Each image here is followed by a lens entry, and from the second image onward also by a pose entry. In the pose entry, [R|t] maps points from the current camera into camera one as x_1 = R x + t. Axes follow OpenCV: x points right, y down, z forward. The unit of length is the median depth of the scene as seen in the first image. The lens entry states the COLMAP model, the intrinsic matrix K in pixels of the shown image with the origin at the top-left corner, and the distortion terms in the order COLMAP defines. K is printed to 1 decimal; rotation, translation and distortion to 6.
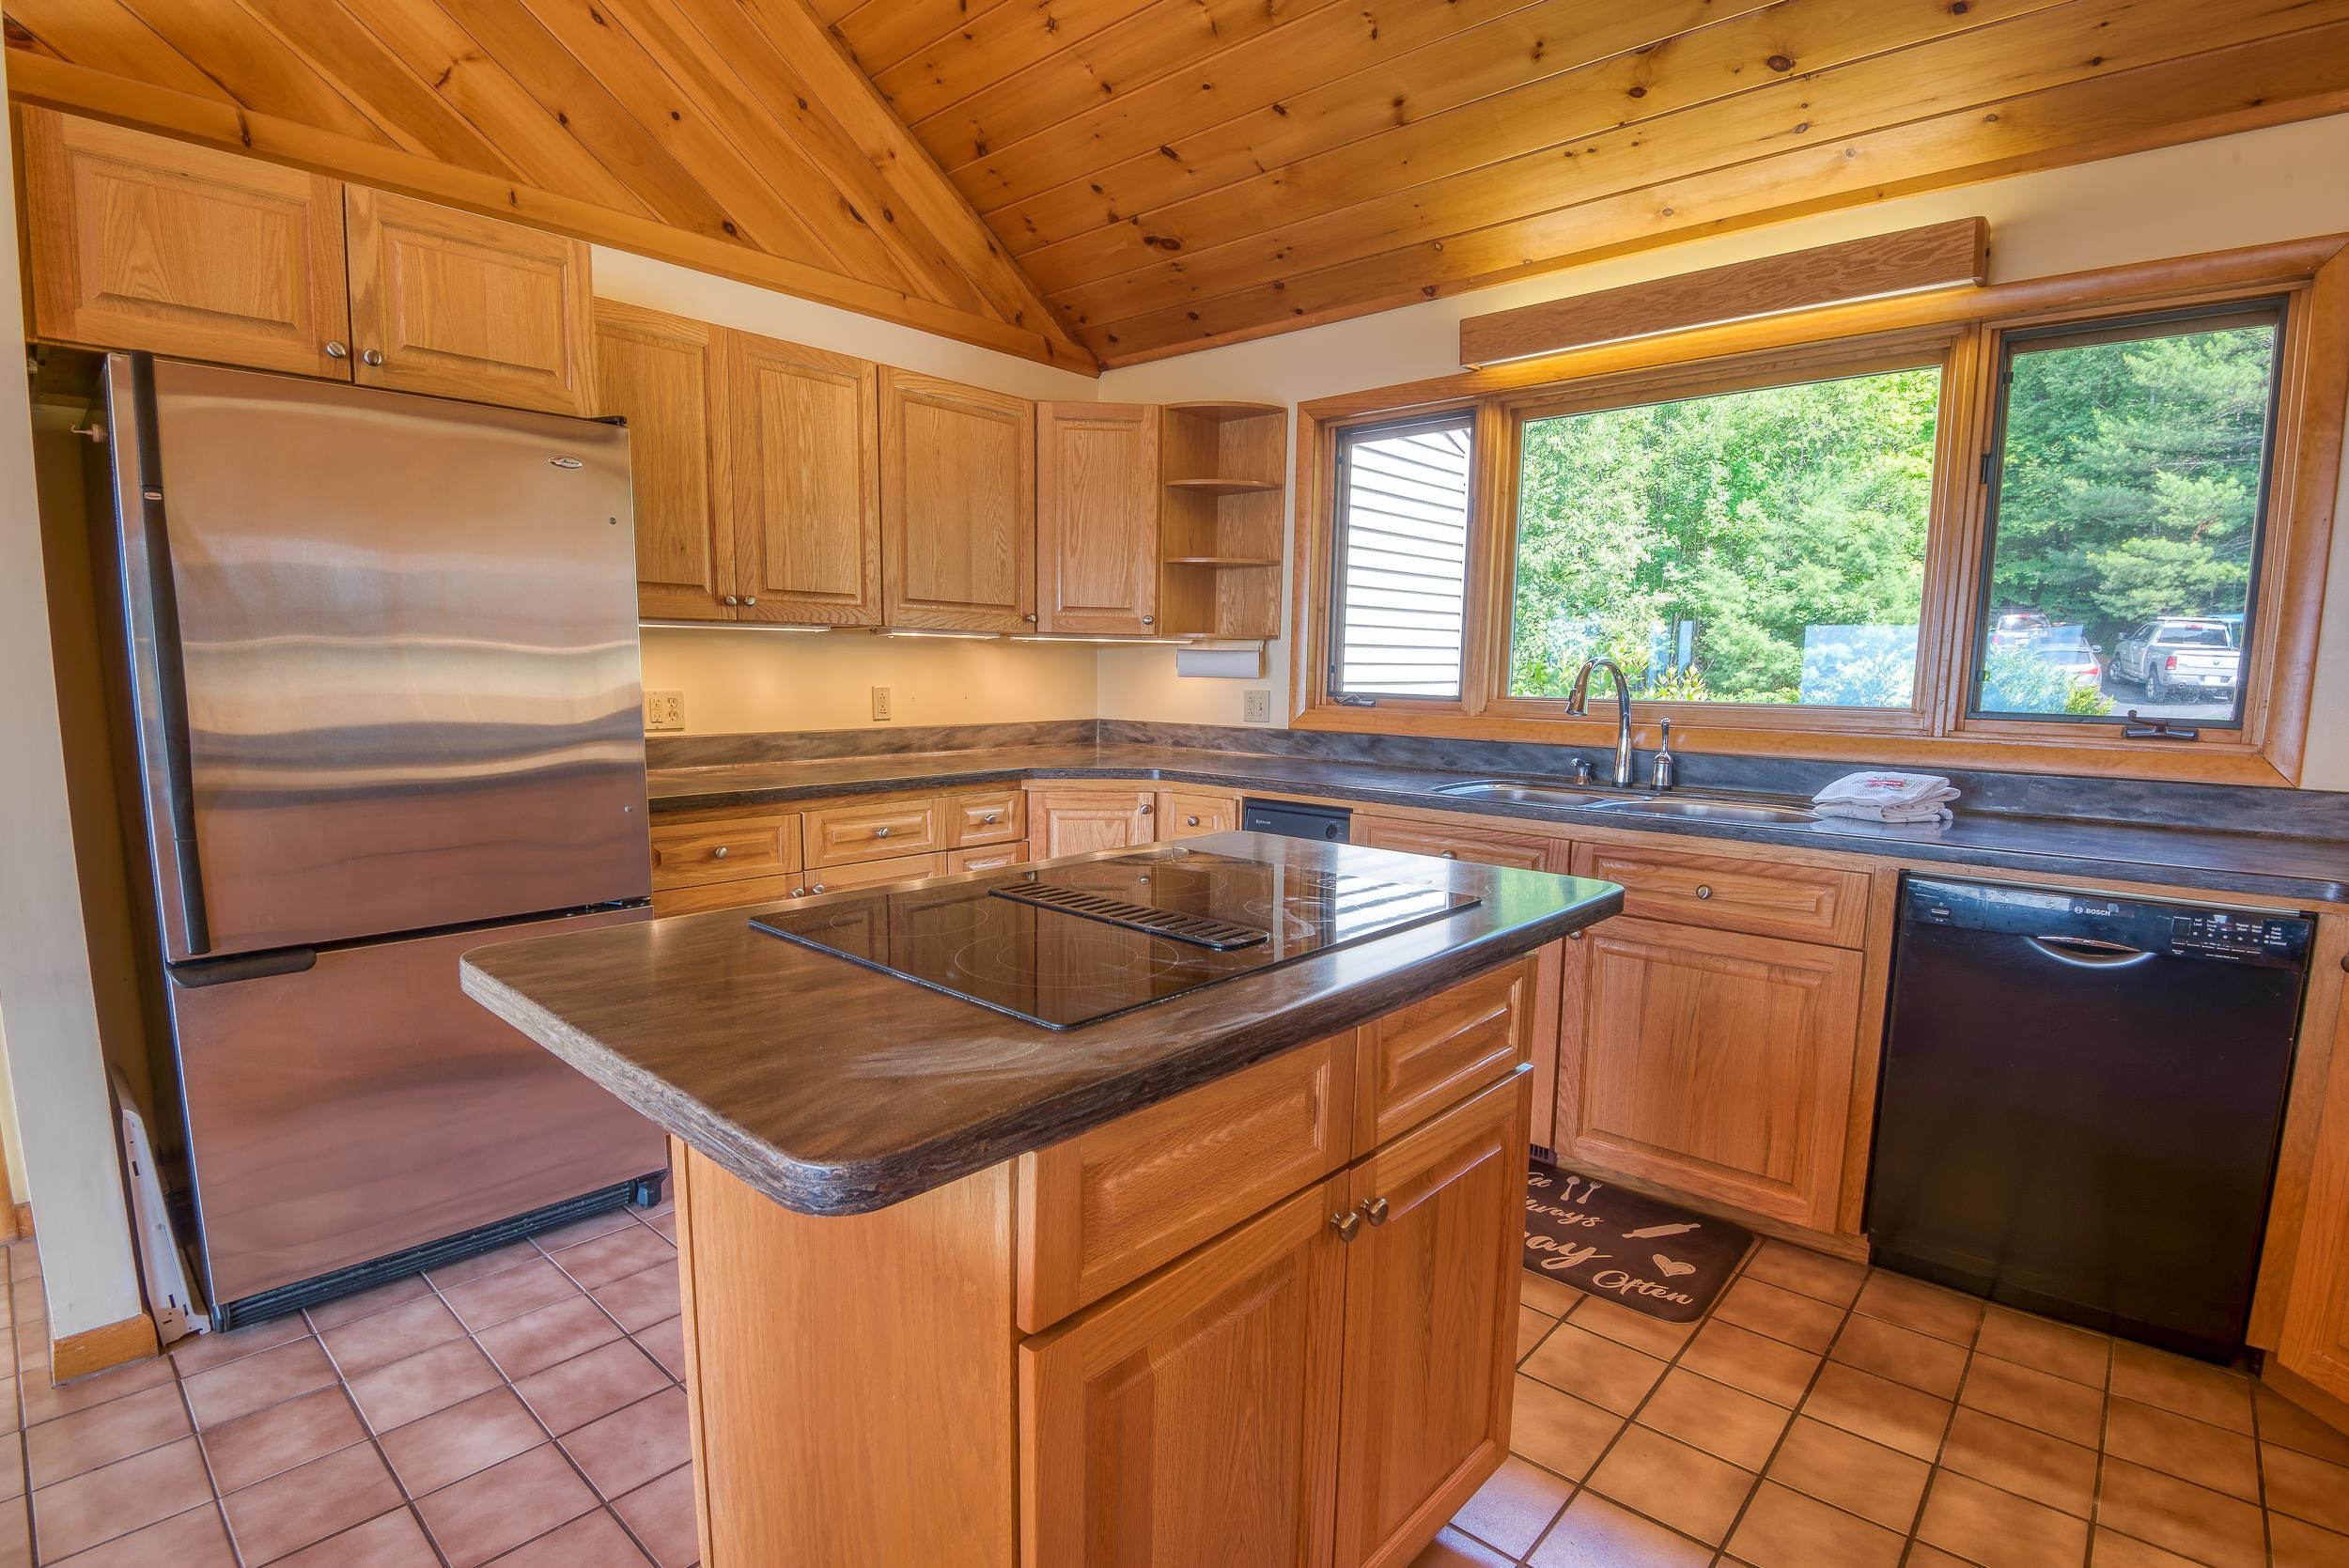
lens RADIAL K [[1110.3, 0, 1135.3], [0, 1110.3, 817.6], [0, 0, 1]] dist [-0.023405, -0.009222]
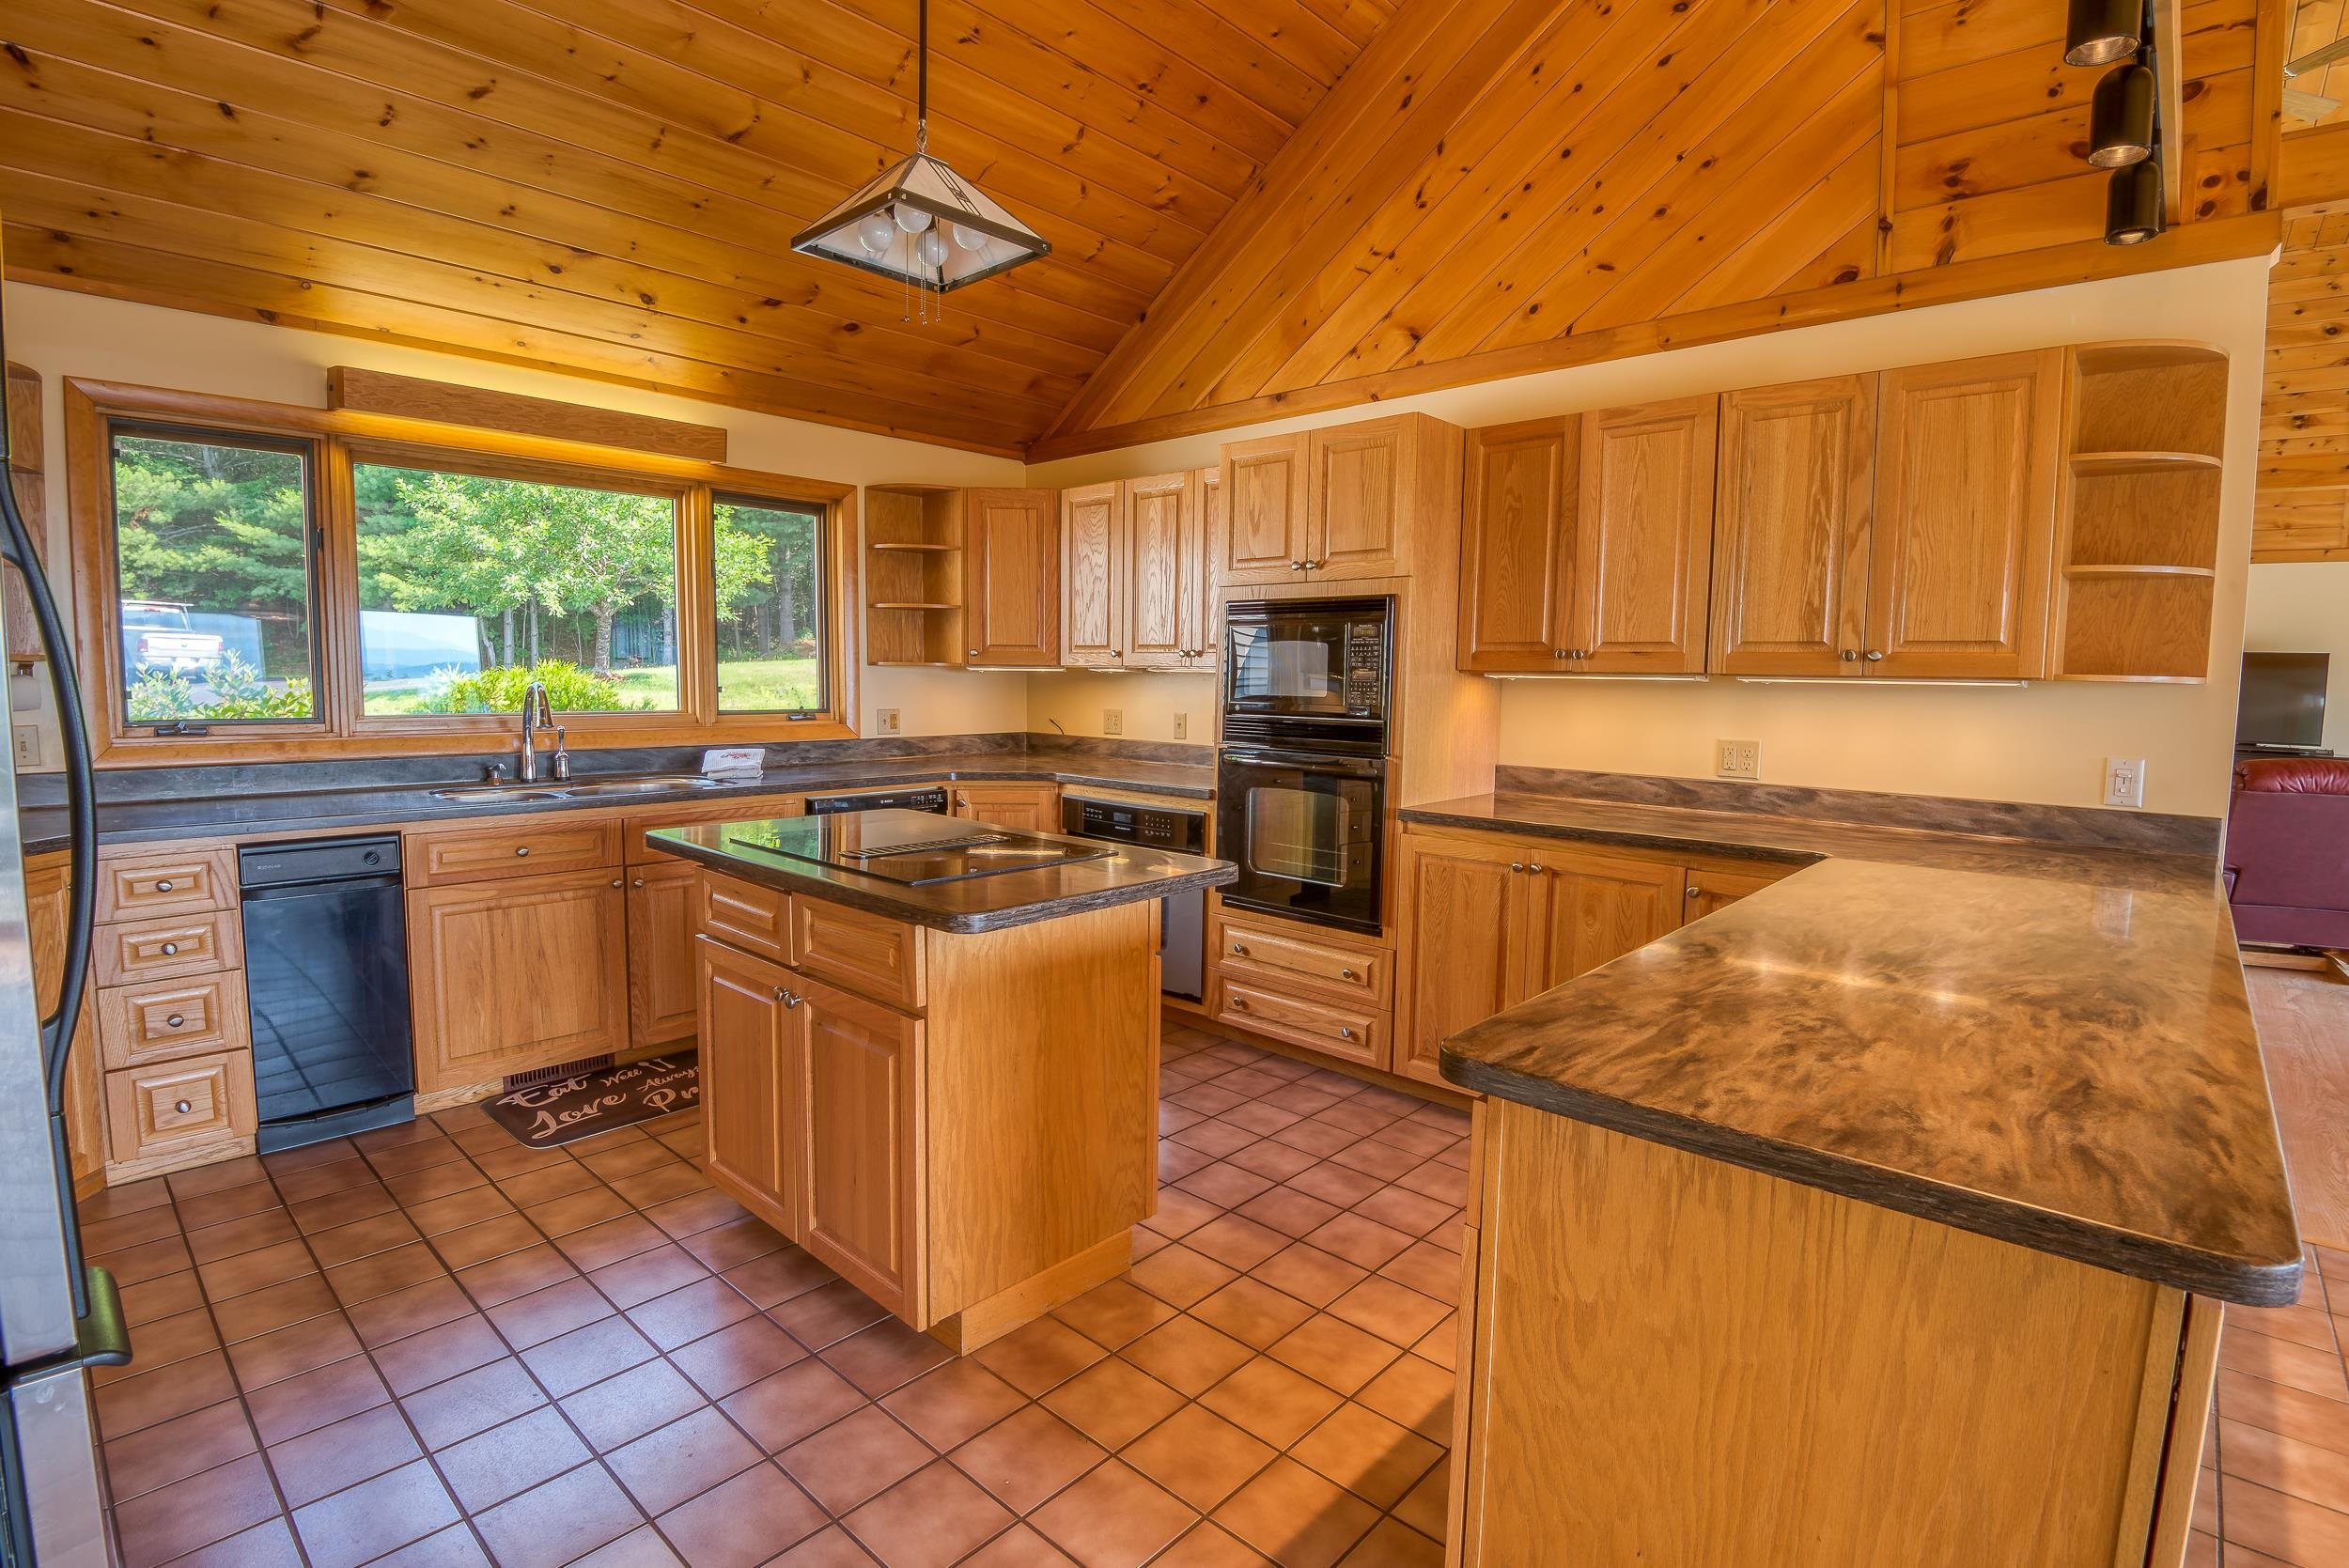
lens RADIAL K [[1110.3, 0, 1187.1], [0, 1110.3, 783.8], [0, 0, 1]] dist [-0.023405, -0.009222]
pose [[-0.009086, -0.110228, 0.993865, -0.837778], [0.120389, 0.986556, 0.110518, -0.076568], [-0.992685, 0.120655, 0.004307, 0.249278]]
